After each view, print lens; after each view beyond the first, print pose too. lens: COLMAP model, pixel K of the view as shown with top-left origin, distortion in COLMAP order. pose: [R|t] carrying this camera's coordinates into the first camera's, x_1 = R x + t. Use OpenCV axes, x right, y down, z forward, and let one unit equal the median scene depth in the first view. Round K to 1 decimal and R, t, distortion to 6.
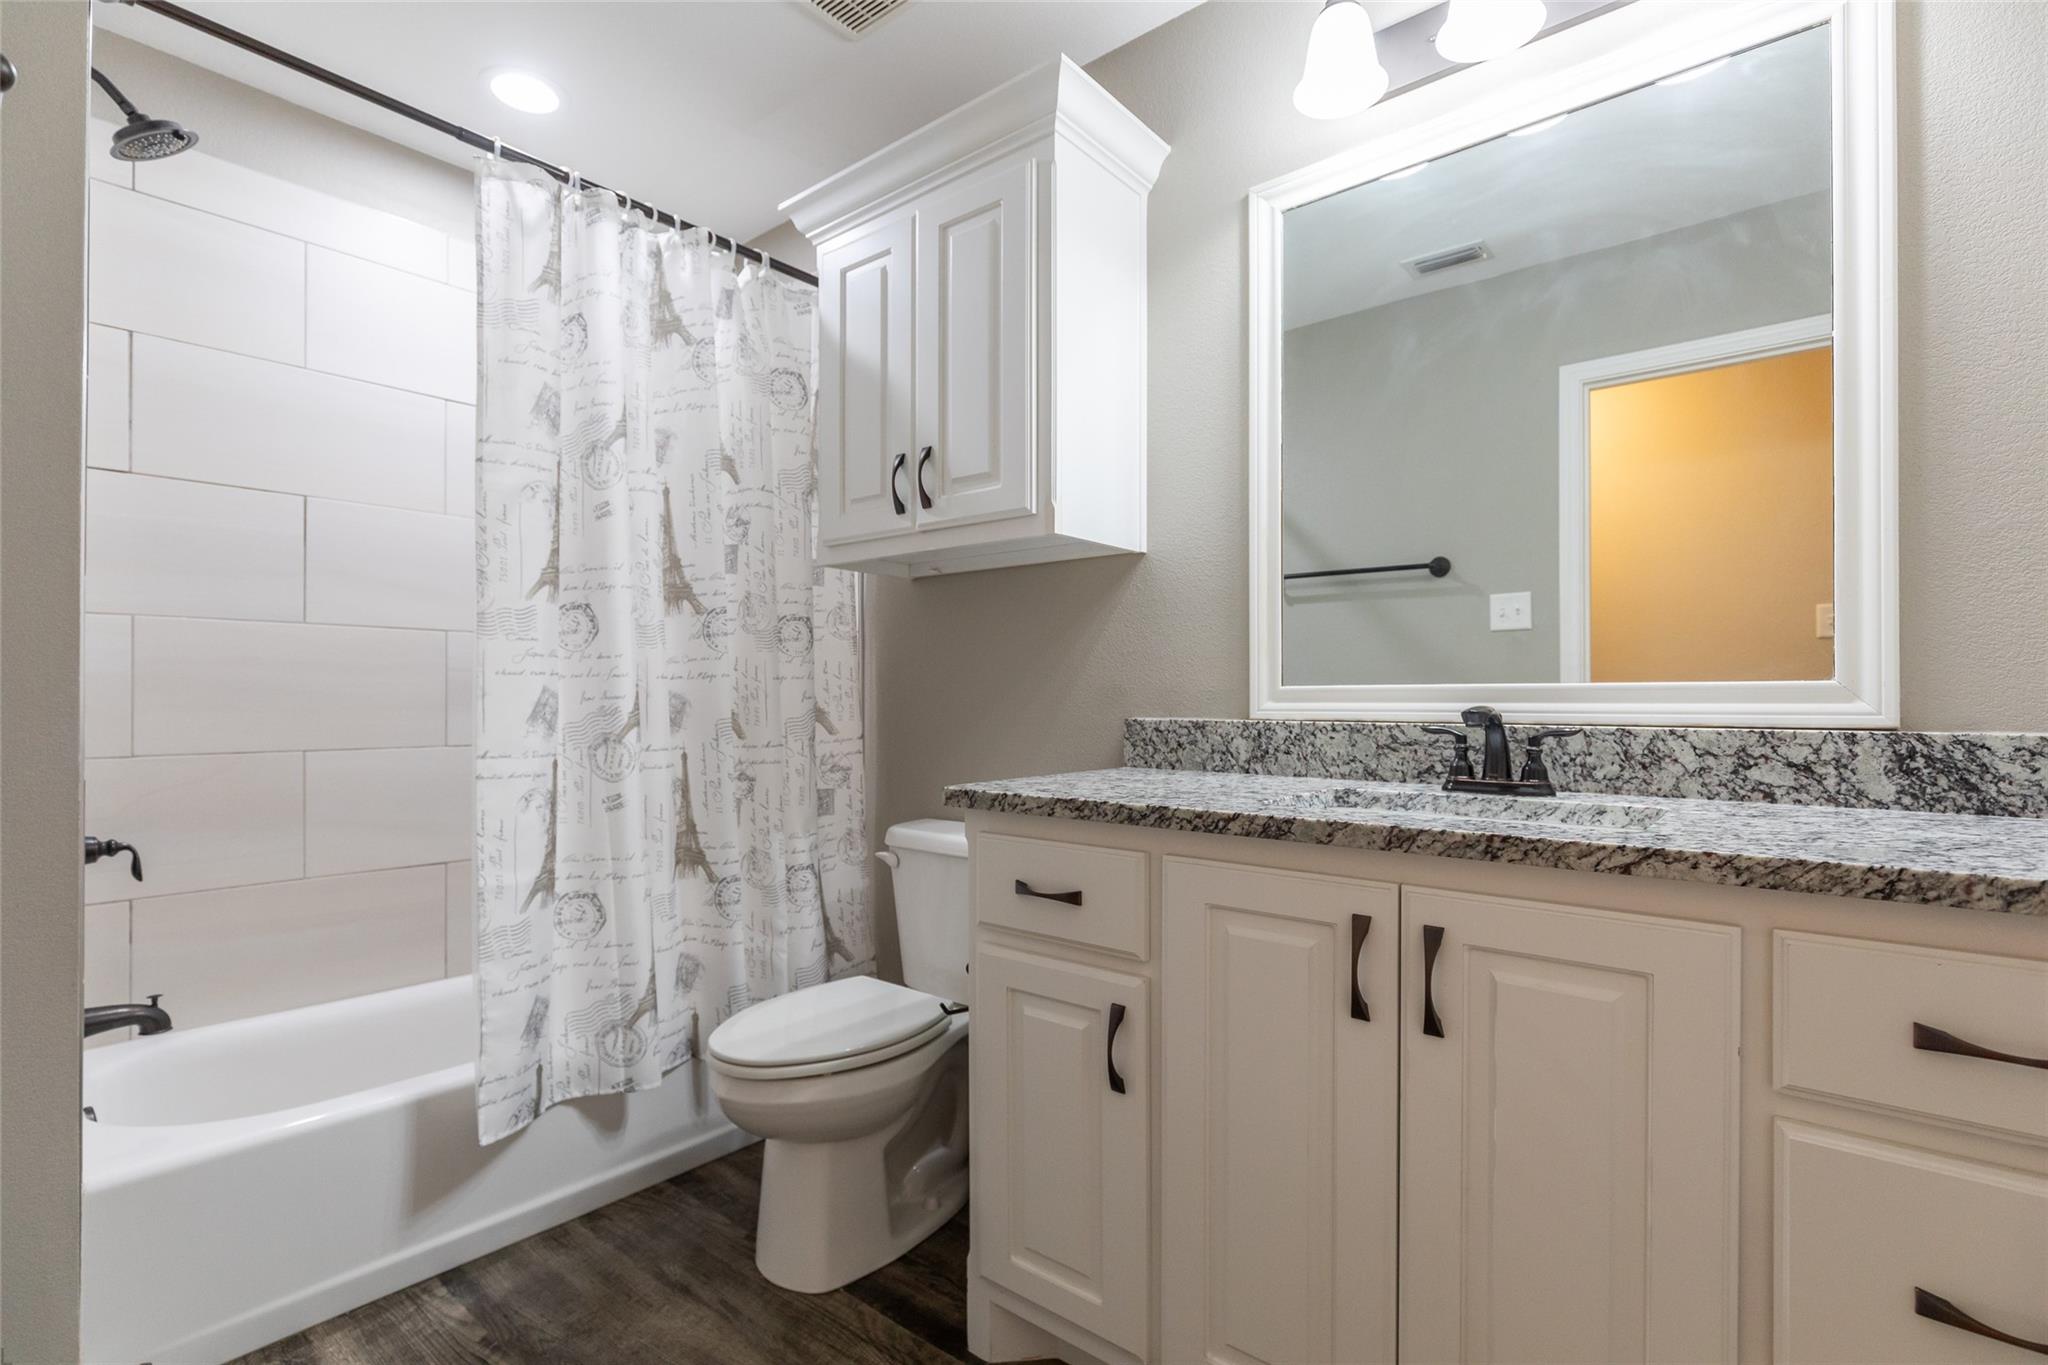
lens RADIAL K [[996.6, 0, 959.7], [0, 996.6, 712.7], [0, 0, 1]] dist [-0.003676, -0.003153]
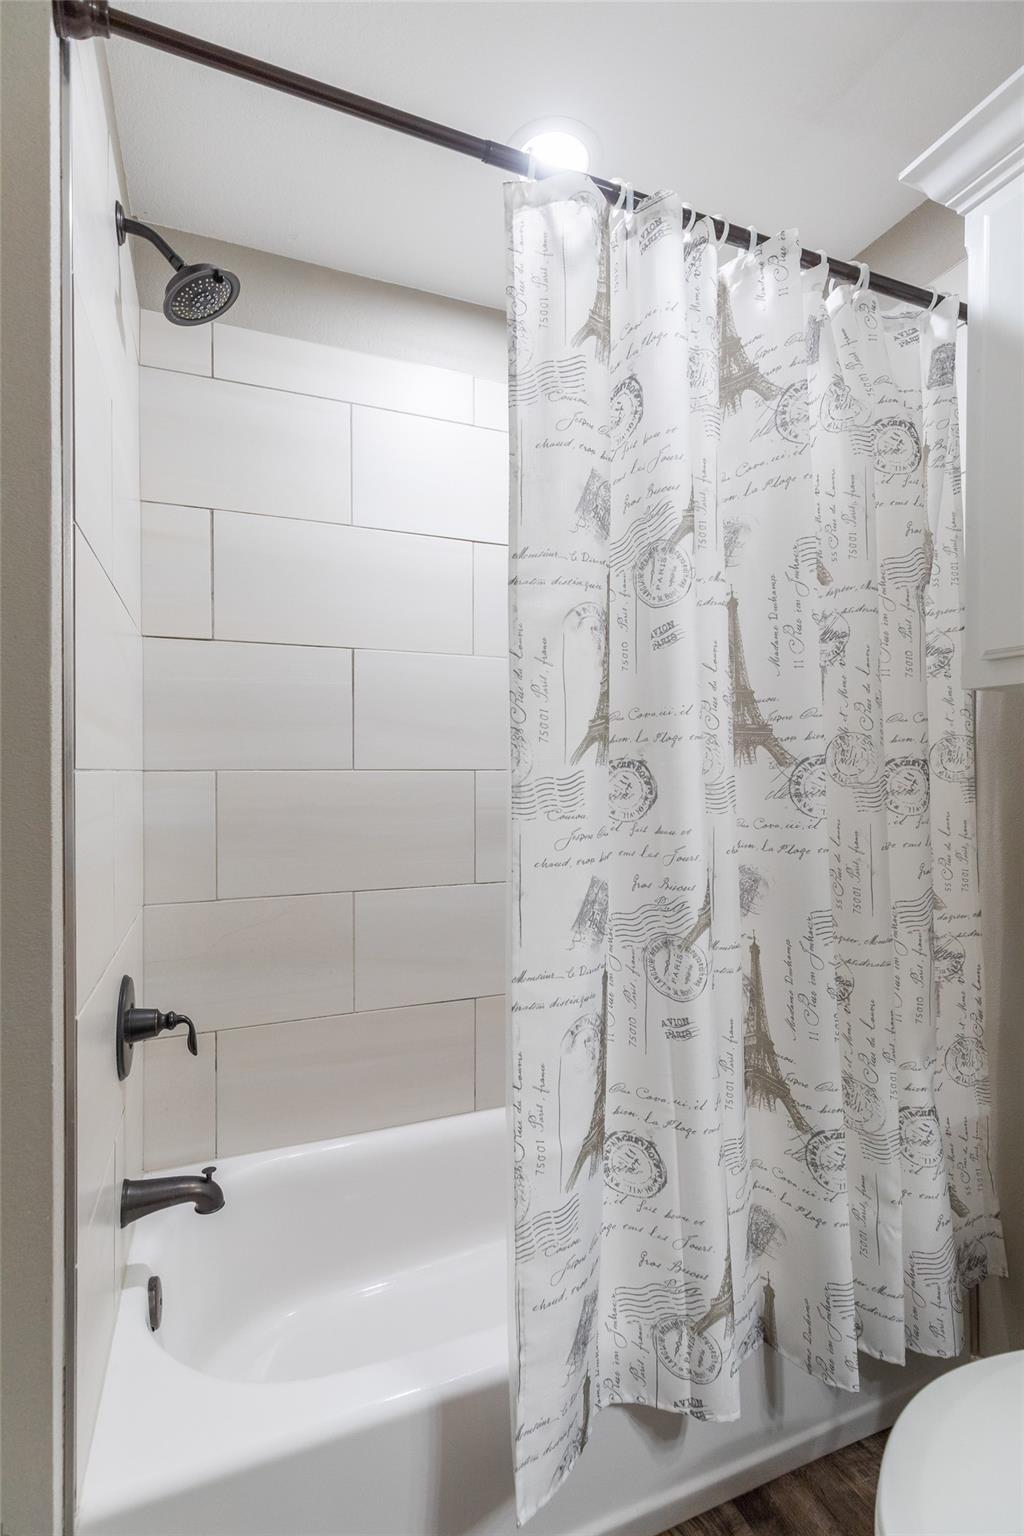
lens RADIAL K [[701.3, 0, 496.3], [0, 701.3, 760.8], [0, 0, 1]] dist [0.012469, -0.001776]
pose [[0.901705, -0.013452, -0.432142, -0.232871], [0.003250, 0.999698, -0.024339, -0.092179], [0.432340, 0.020542, 0.901477, 0.452949]]
